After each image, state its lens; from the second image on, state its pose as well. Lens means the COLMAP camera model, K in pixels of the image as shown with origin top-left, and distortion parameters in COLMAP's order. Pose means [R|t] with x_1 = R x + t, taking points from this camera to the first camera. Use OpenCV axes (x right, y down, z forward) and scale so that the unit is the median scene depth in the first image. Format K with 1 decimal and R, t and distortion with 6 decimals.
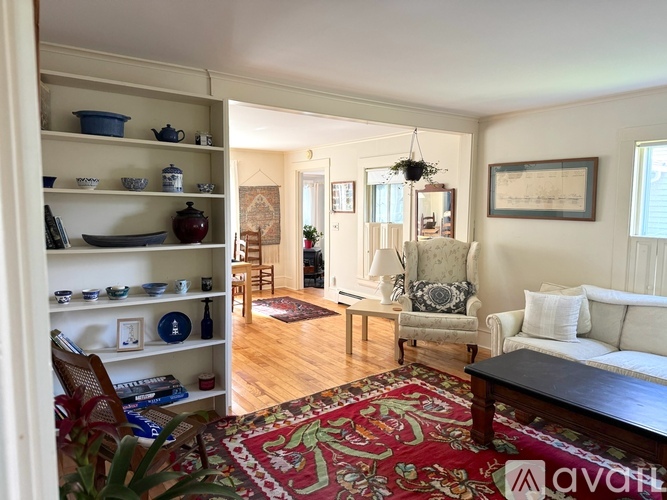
lens RADIAL K [[481.0, 0, 332.7], [0, 481.0, 250.0], [0, 0, 1]] dist [-0.008624, -0.003157]
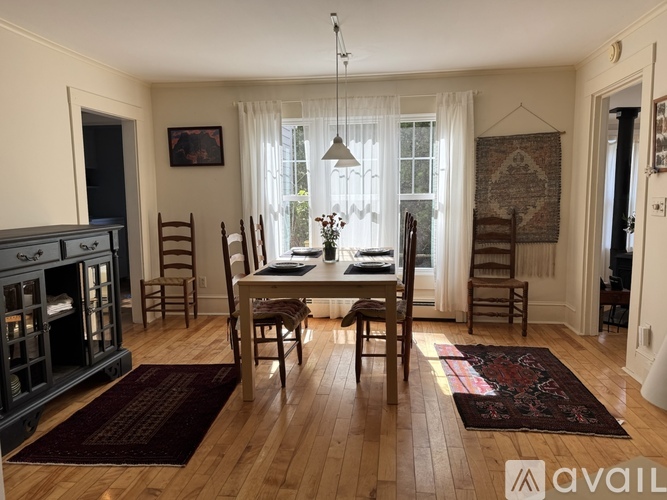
lens RADIAL K [[481.0, 0, 334.6], [0, 481.0, 248.5], [0, 0, 1]] dist [-0.008624, -0.003157]
pose [[0.722965, 0.057467, -0.688490, 0.080151], [-0.046698, 0.998320, 0.034292, -0.012744], [0.689304, 0.007359, 0.724435, 0.461451]]
